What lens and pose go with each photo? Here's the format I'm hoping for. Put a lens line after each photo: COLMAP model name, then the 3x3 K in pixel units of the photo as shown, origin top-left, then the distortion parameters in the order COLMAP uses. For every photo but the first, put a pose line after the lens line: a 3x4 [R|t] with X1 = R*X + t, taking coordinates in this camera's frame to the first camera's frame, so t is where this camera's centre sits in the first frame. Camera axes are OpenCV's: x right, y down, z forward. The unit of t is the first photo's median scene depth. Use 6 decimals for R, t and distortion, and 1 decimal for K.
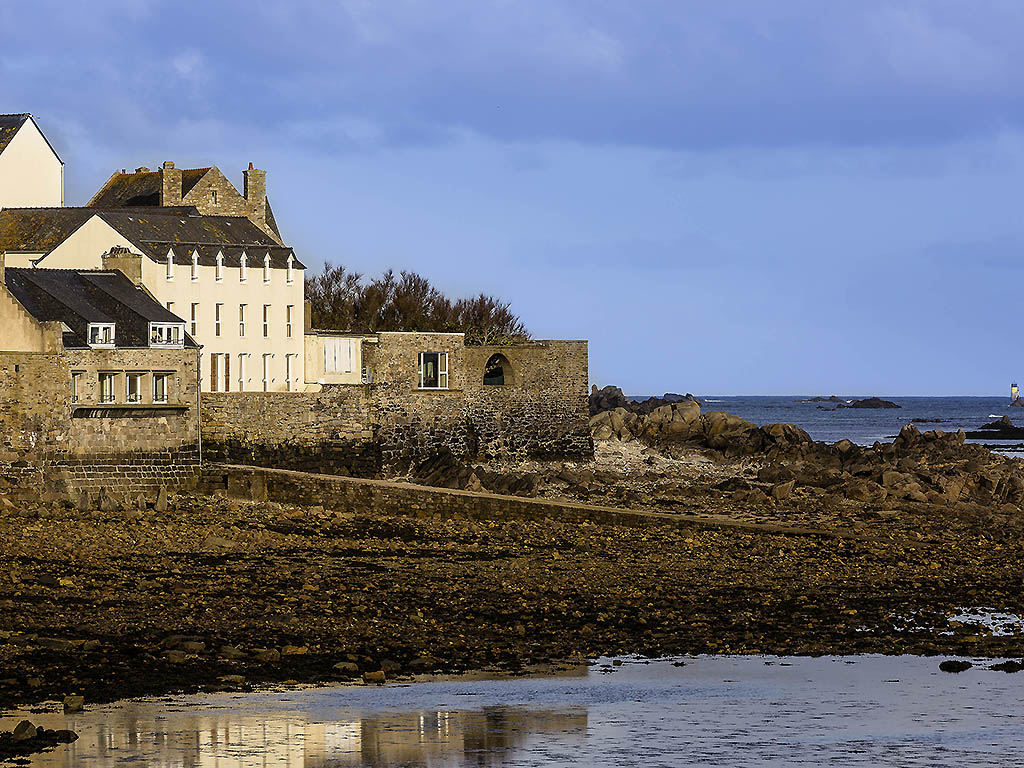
lens RADIAL K [[5725.3, 0, 512.0], [0, 5725.3, 383.8], [0, 0, 1]] dist [-0.673083, 0.000000]
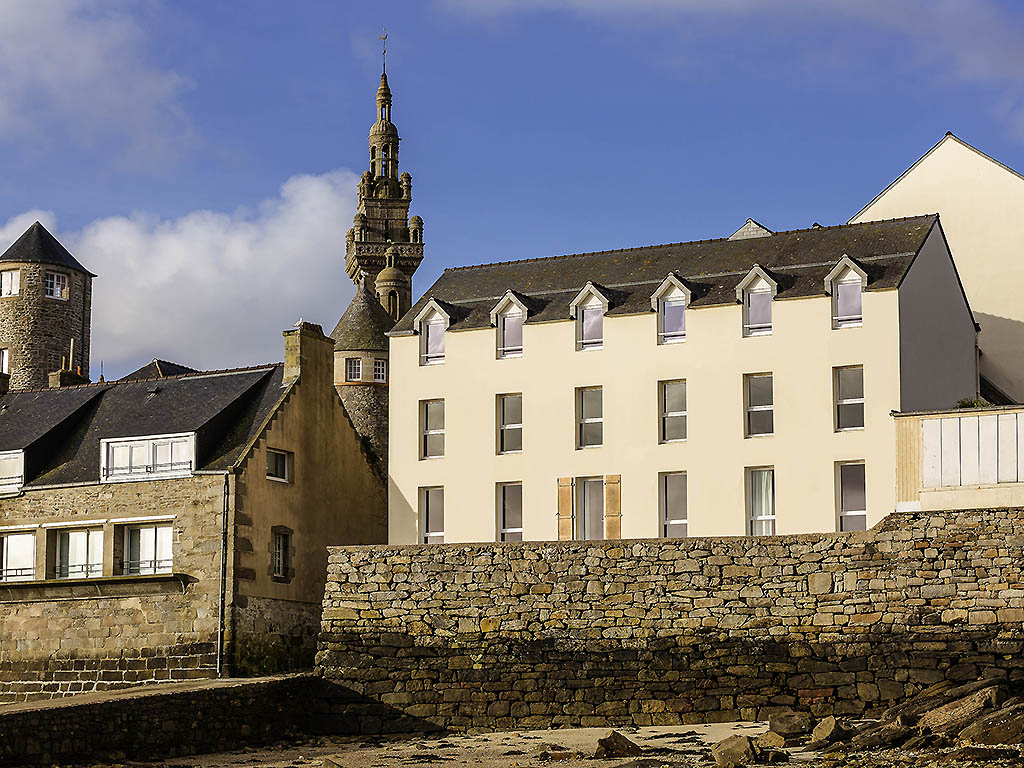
lens RADIAL K [[2347.0, 0, 512.2], [0, 2347.0, 384.6], [0, 0, 1]] dist [0.066040, 0.000000]
pose [[-0.008421, -0.157486, -0.987485, 0.168456], [0.002166, 0.987515, -0.157510, 0.020893], [0.999962, -0.003465, -0.007974, 0.970577]]
